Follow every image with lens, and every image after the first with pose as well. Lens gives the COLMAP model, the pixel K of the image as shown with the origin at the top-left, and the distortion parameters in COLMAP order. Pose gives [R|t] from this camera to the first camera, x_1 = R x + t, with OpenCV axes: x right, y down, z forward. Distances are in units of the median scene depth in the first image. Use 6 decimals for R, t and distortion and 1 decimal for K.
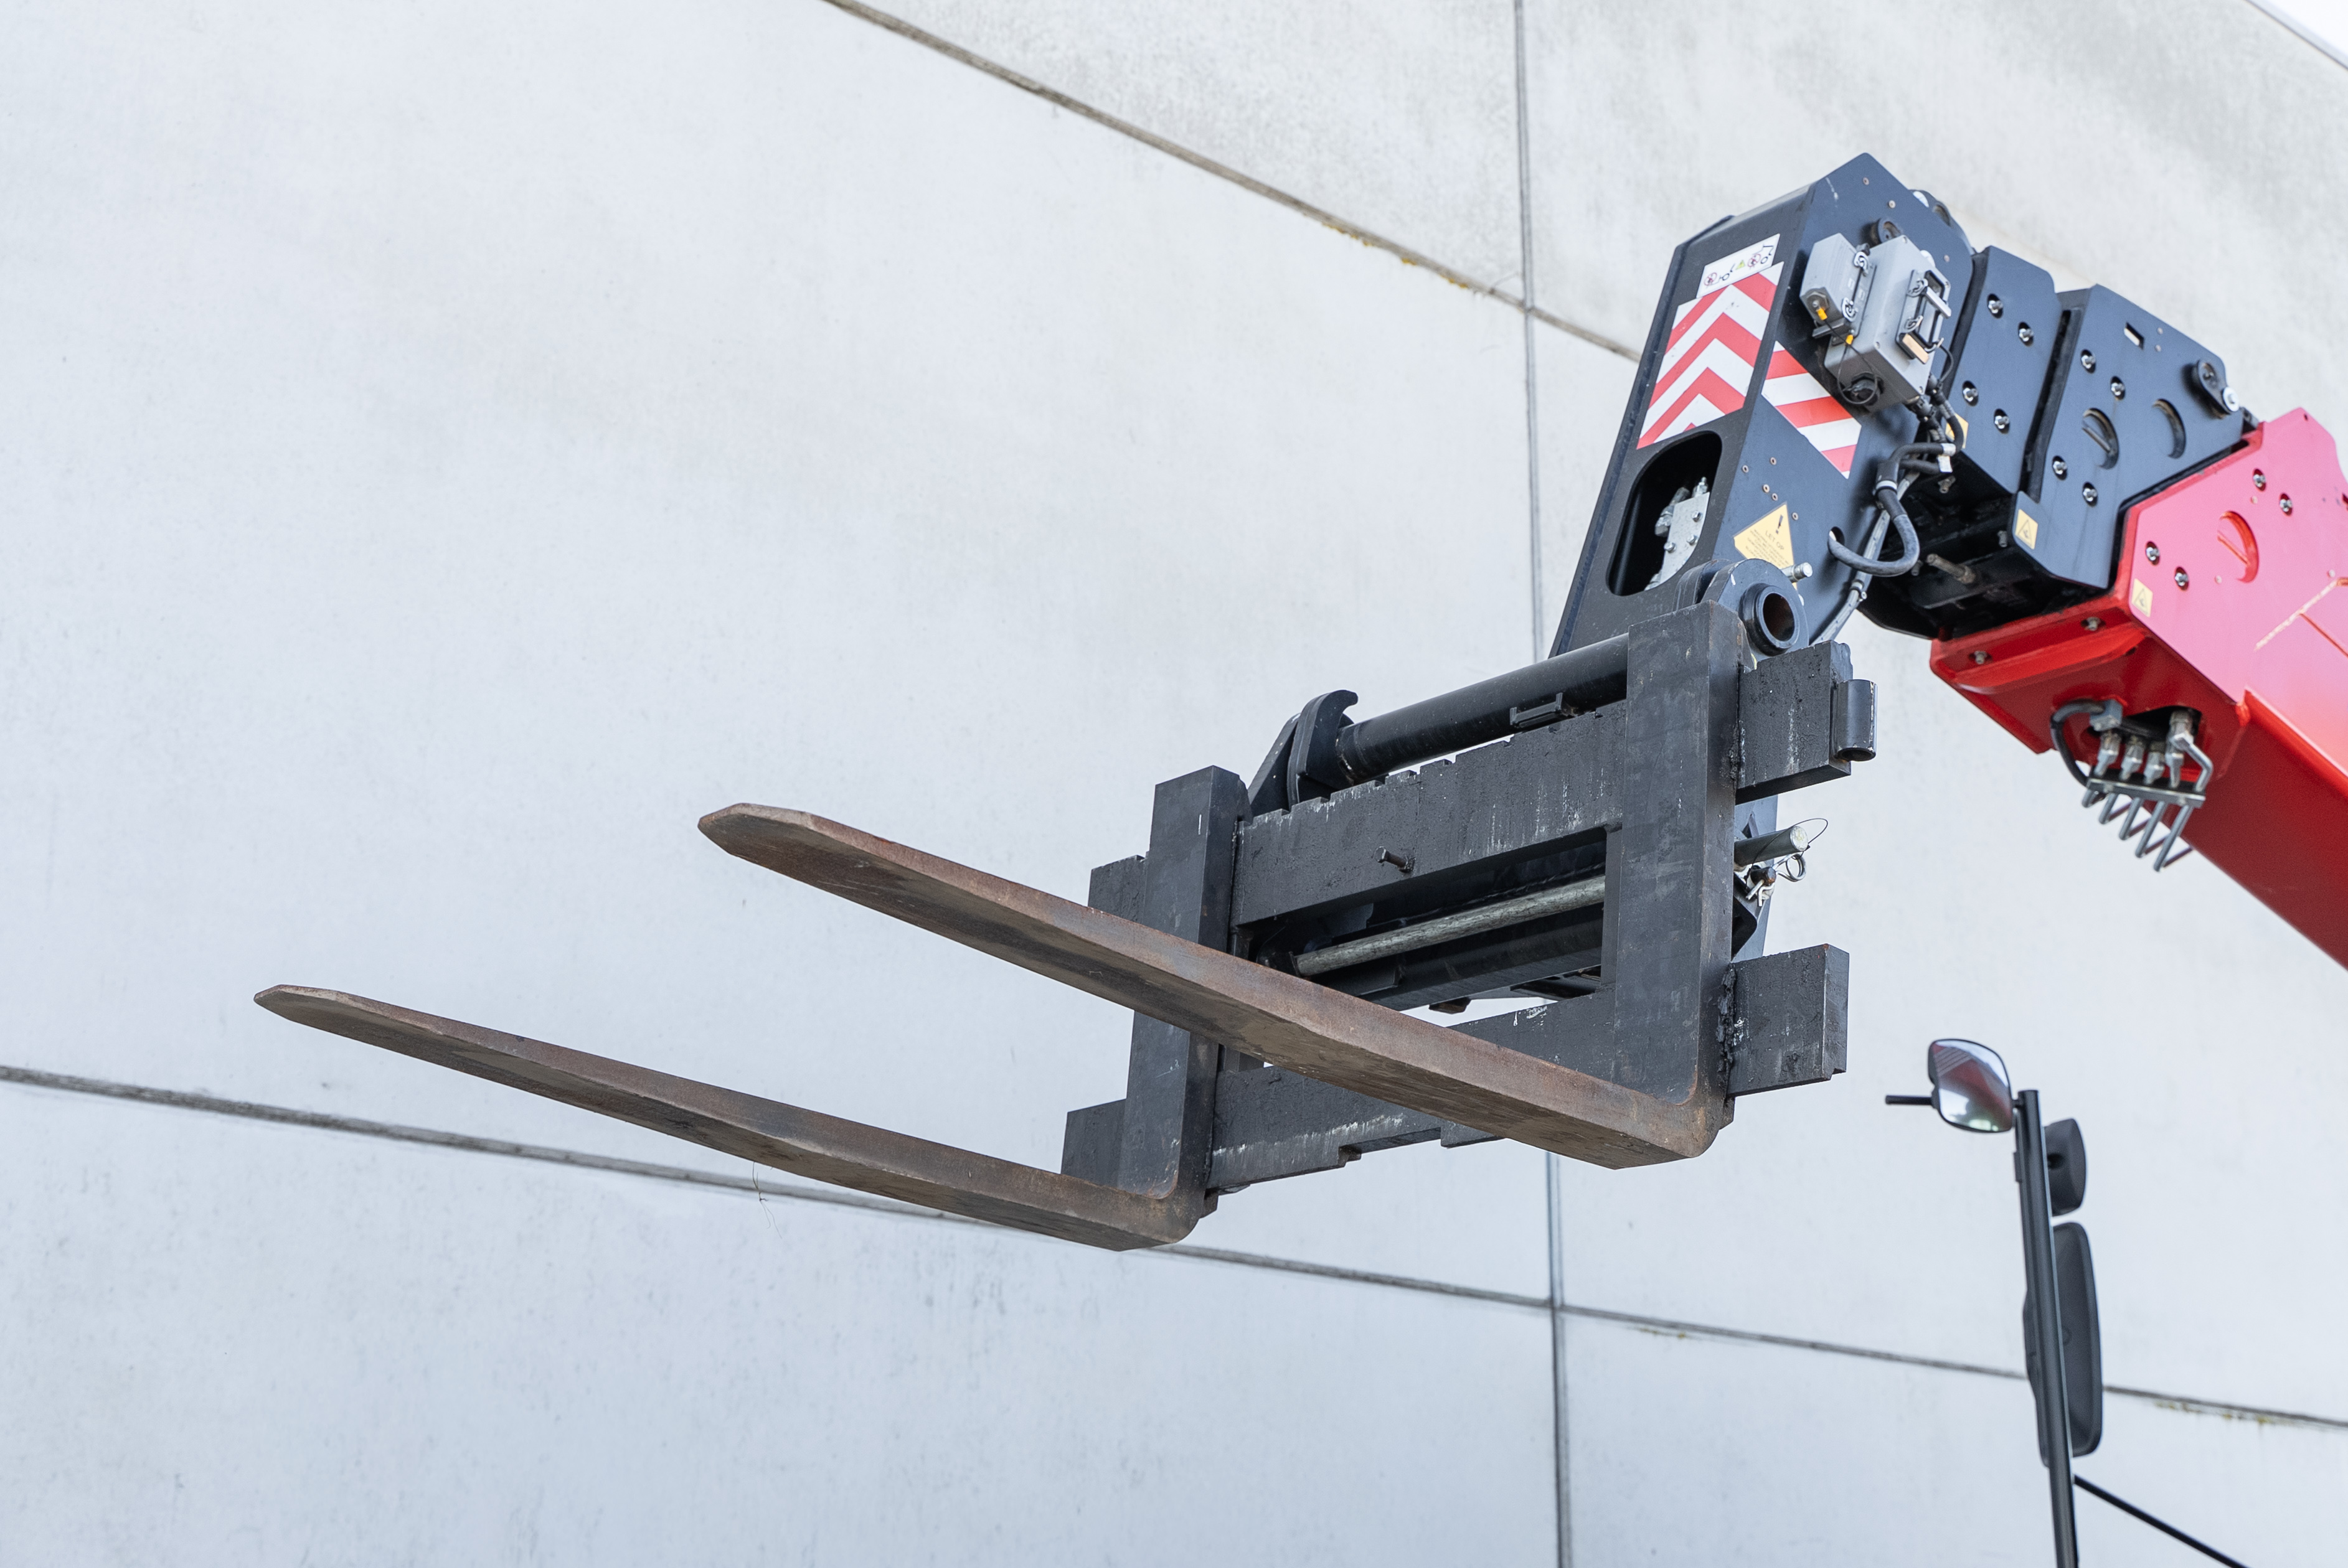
lens RADIAL K [[3117.1, 0, 1171.6], [0, 3117.1, 819.3], [0, 0, 1]] dist [-0.005829, -0.002890]
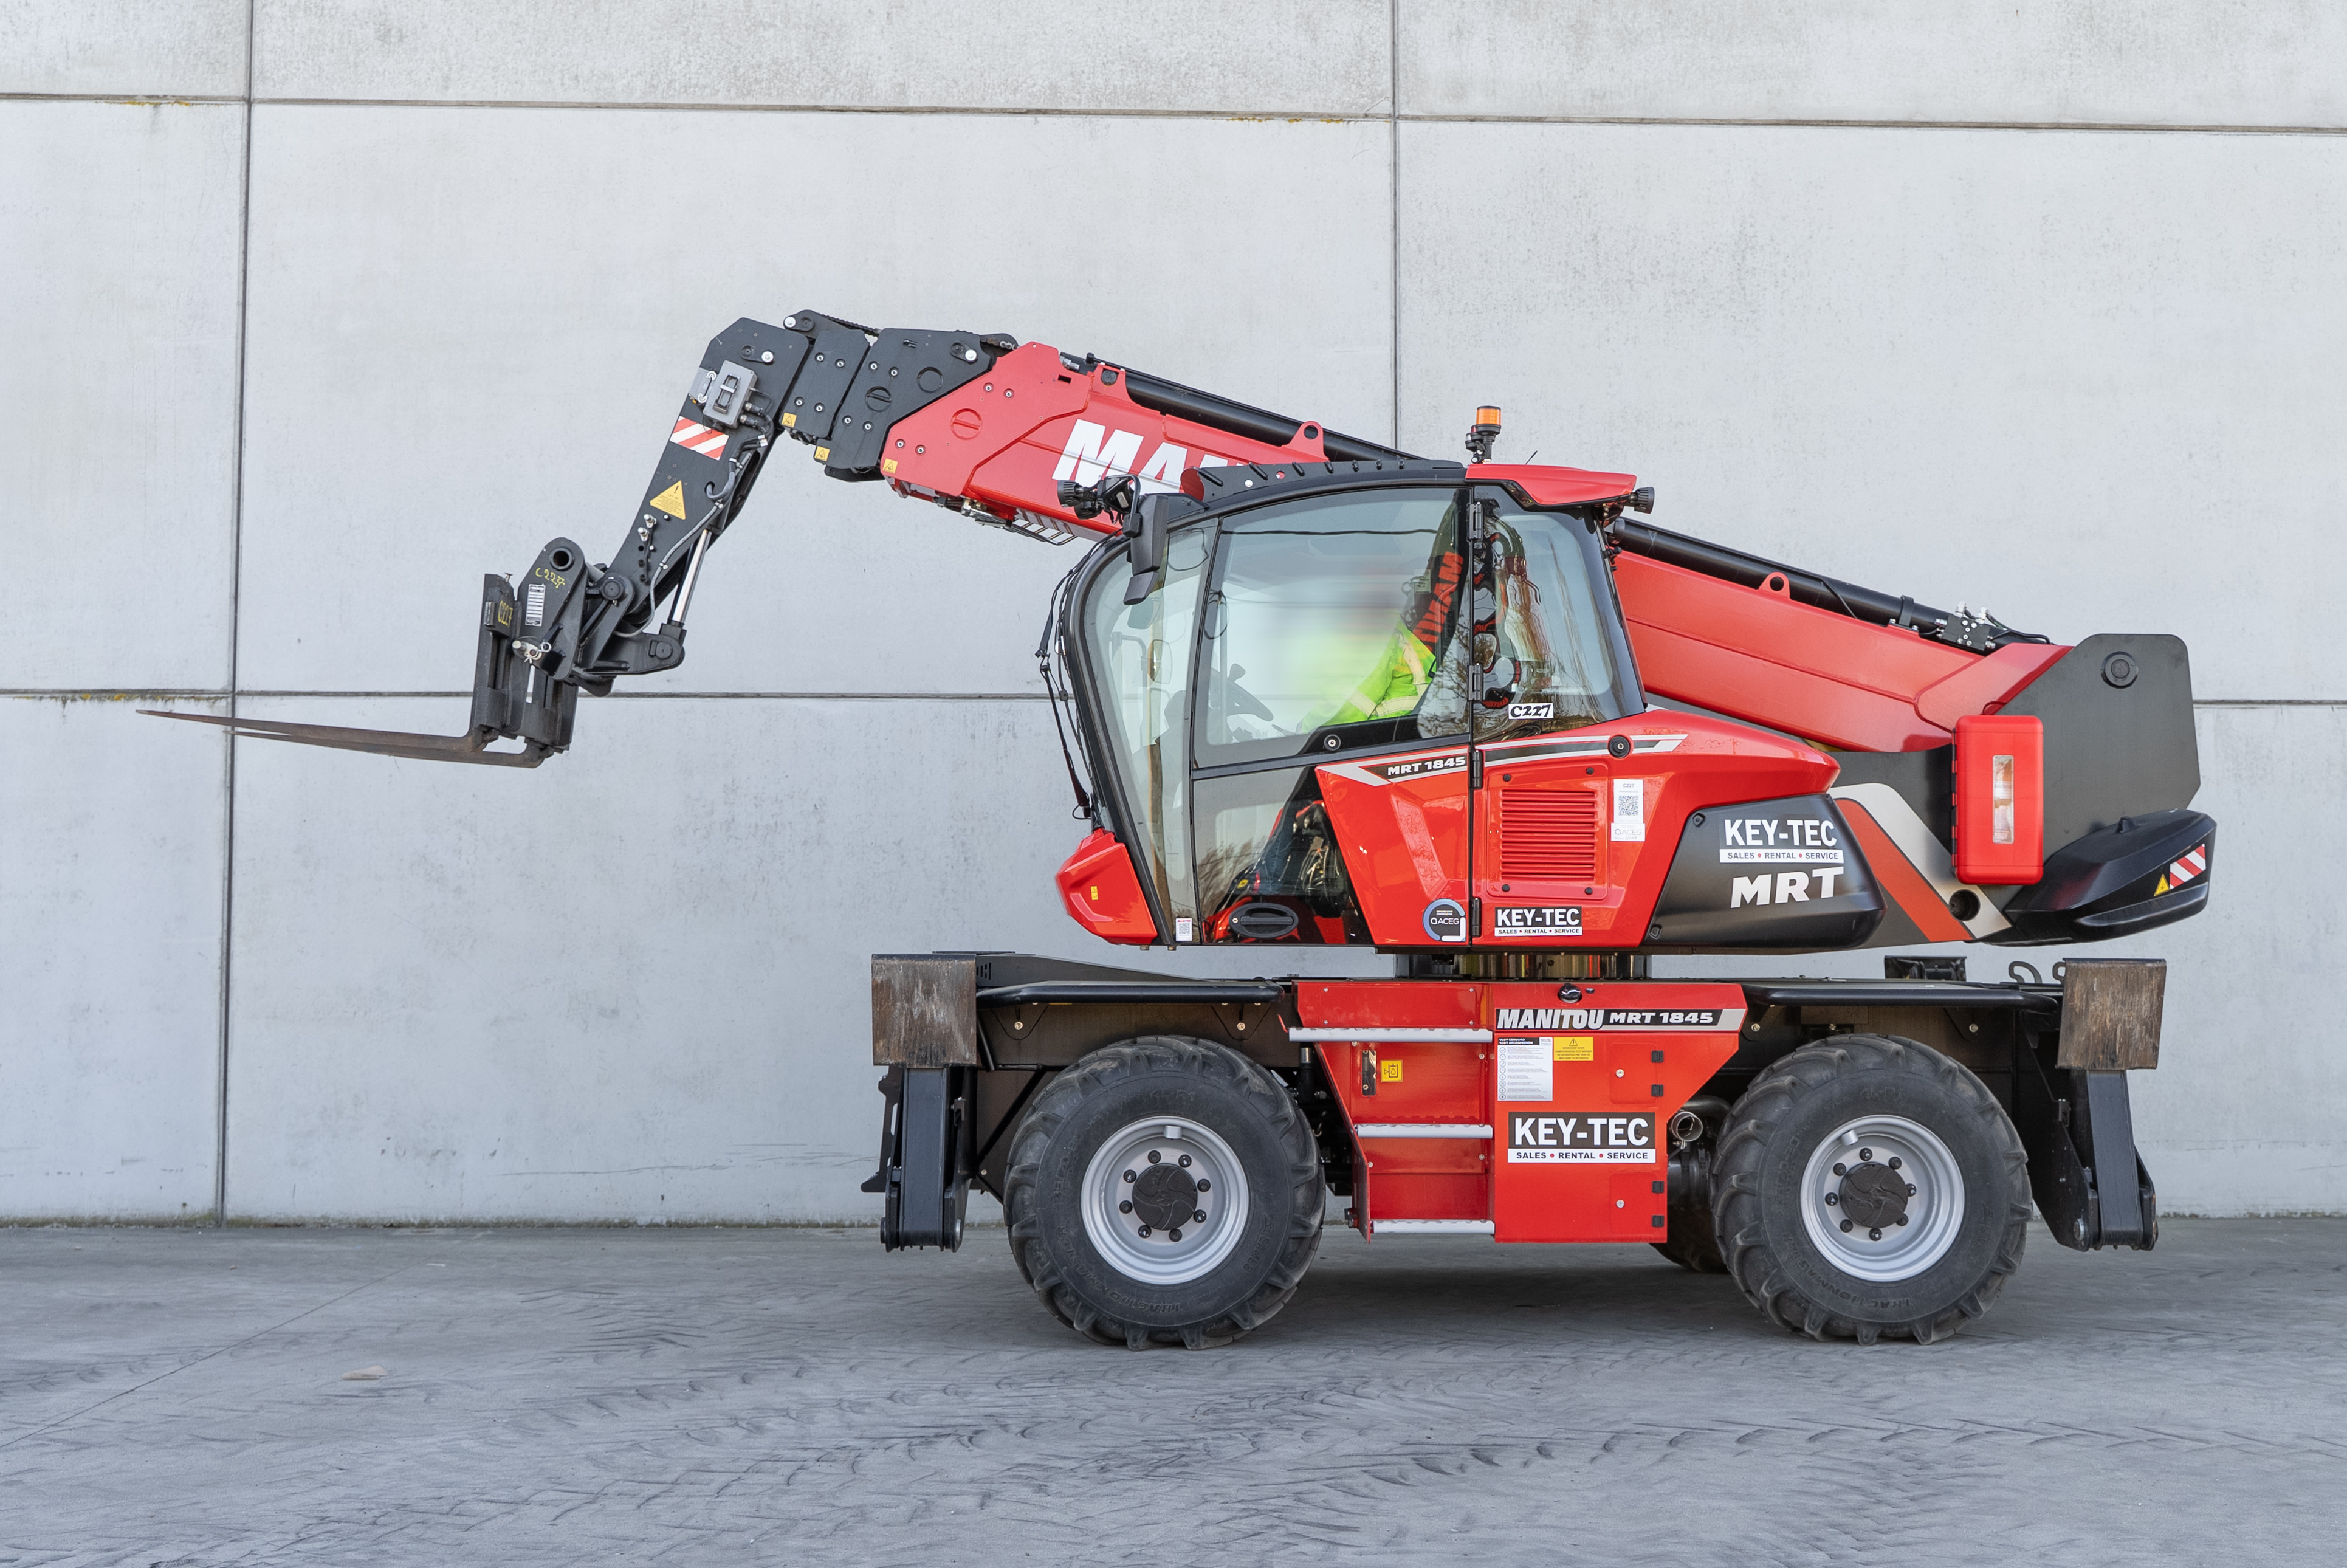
lens RADIAL K [[2837.5, 0, 1260.9], [0, 2837.5, 778.4], [0, 0, 1]] dist [0.000760, -0.007337]
pose [[0.776364, -0.058149, -0.627596, 1.185337], [0.190458, 0.970830, 0.145655, -0.062028], [0.600819, -0.232612, 0.764793, -0.369926]]
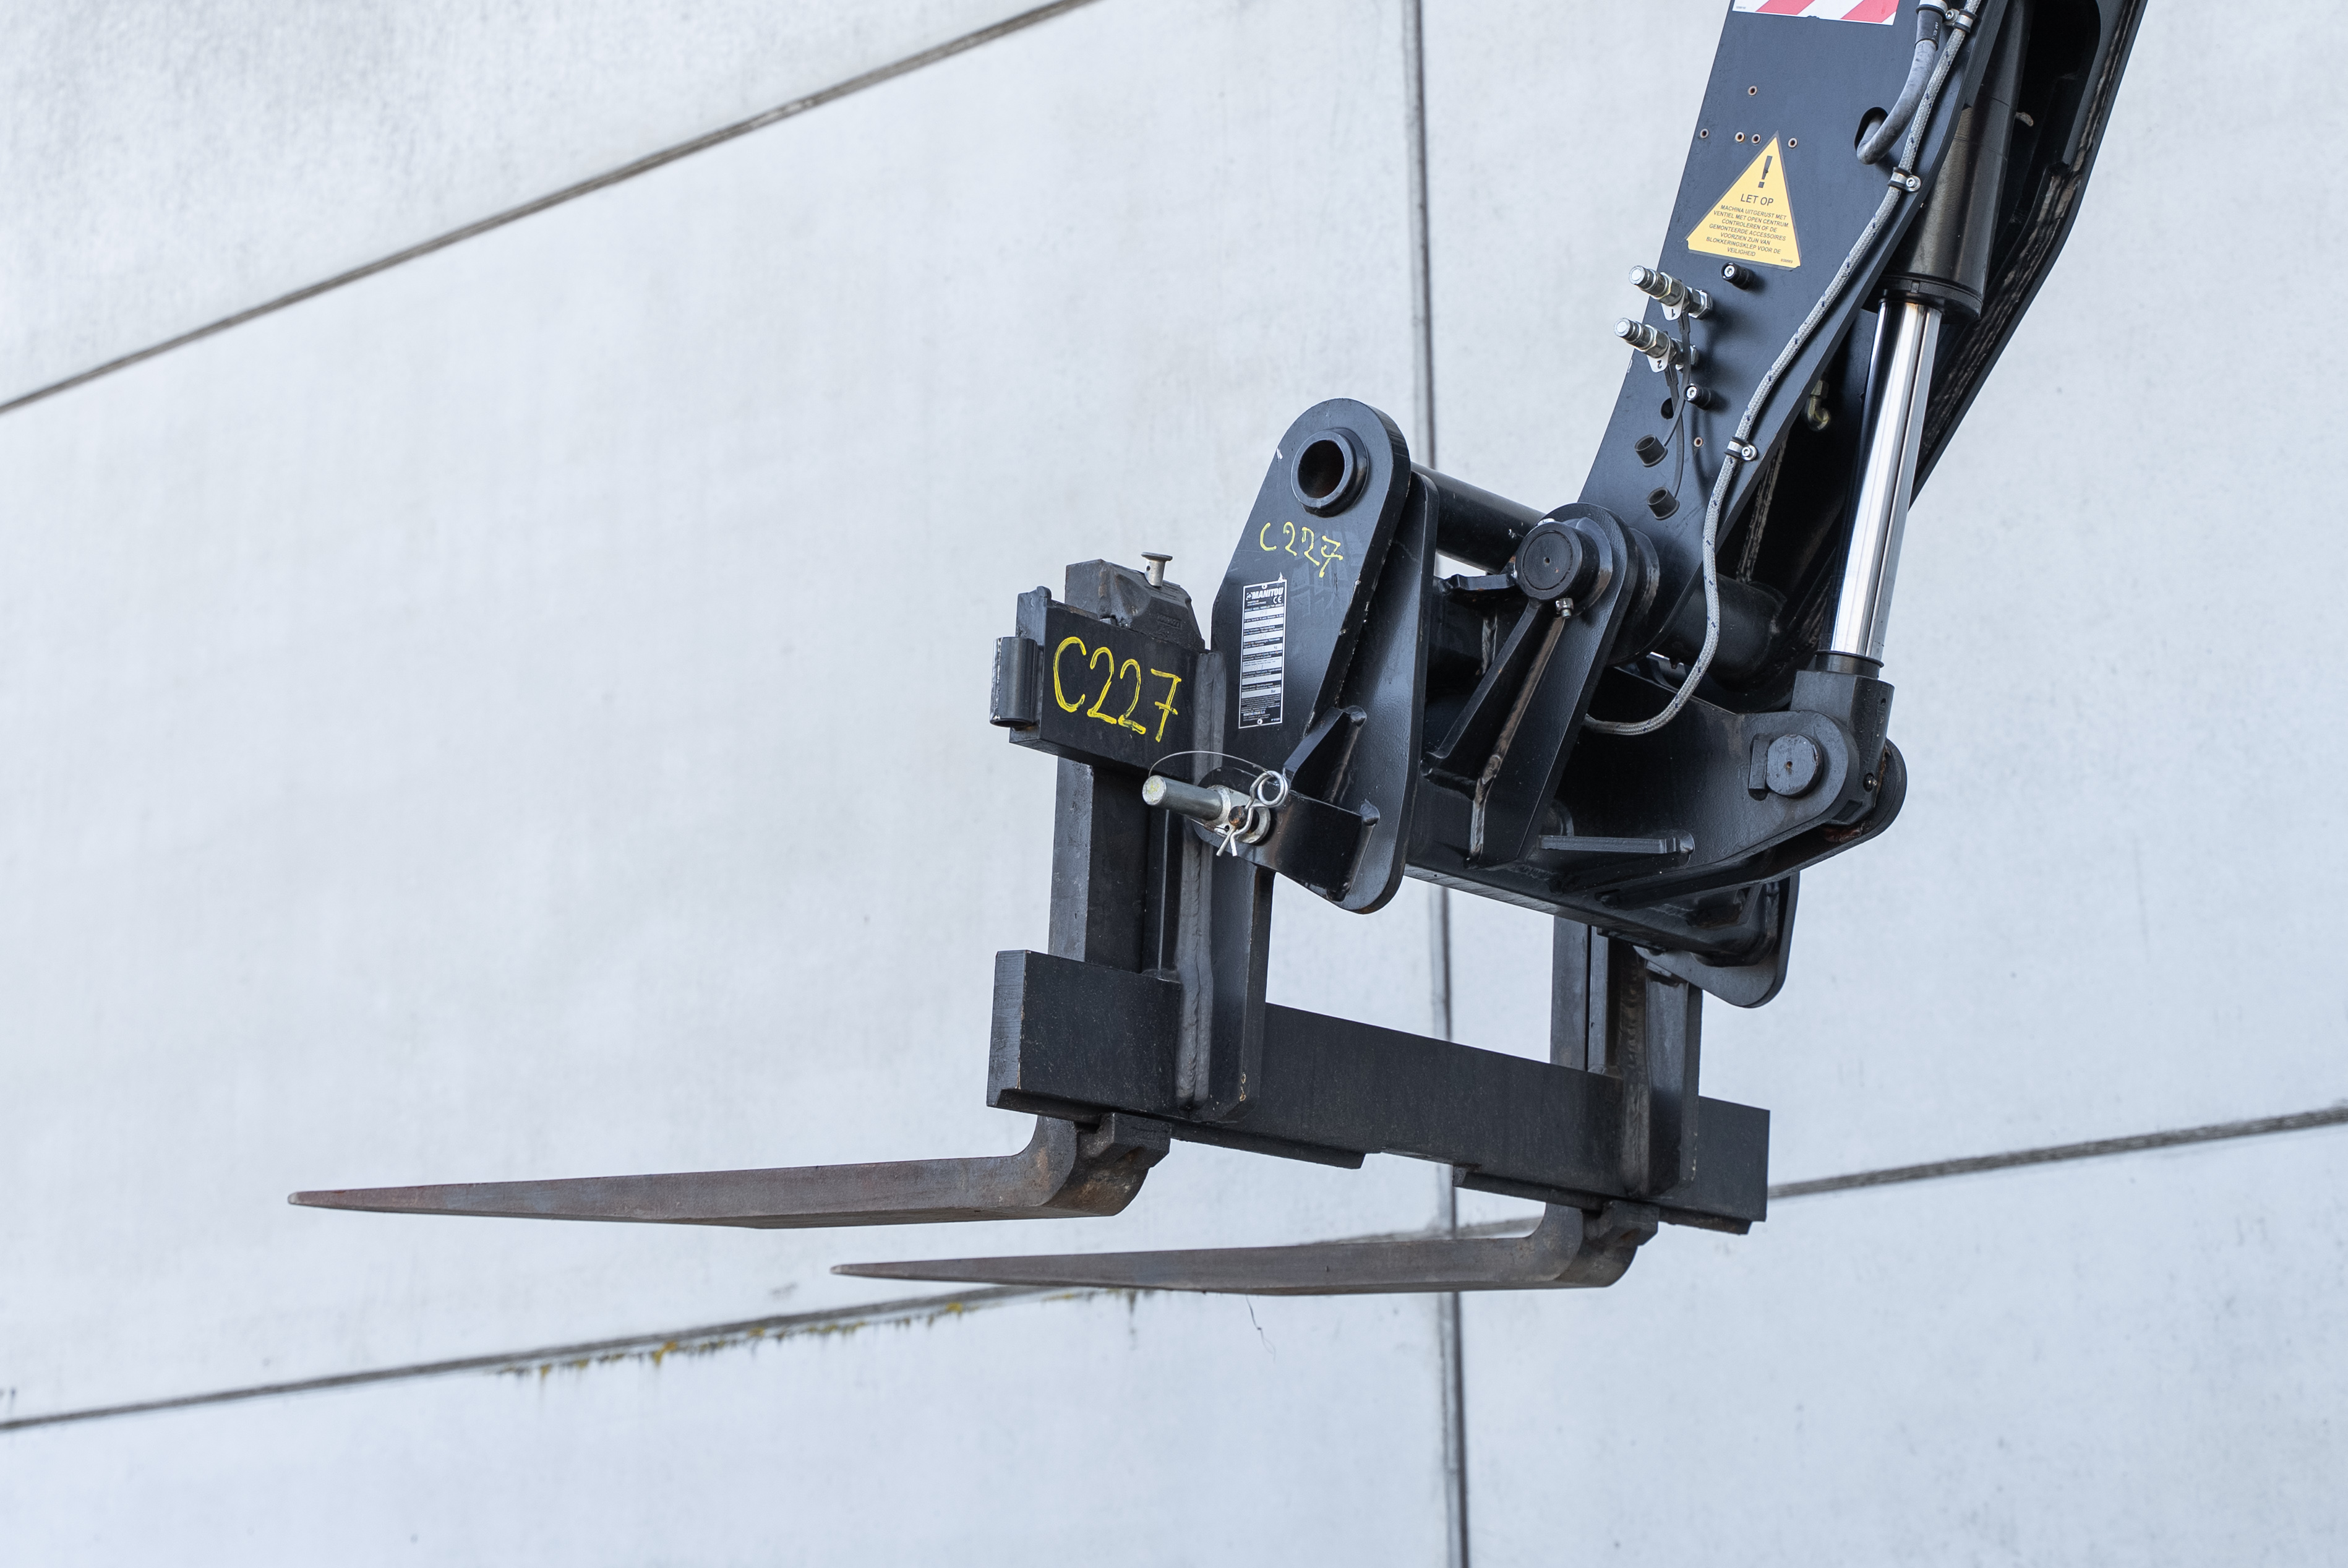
lens RADIAL K [[4119.4, 0, 1179.1], [0, 4119.4, 712.0], [0, 0, 1]] dist [-0.004508, -0.007780]
pose [[0.166764, -0.285296, -0.943820, 0.585695], [0.299973, 0.926529, -0.227067, 0.114332], [0.939258, -0.245254, 0.240093, 0.327222]]
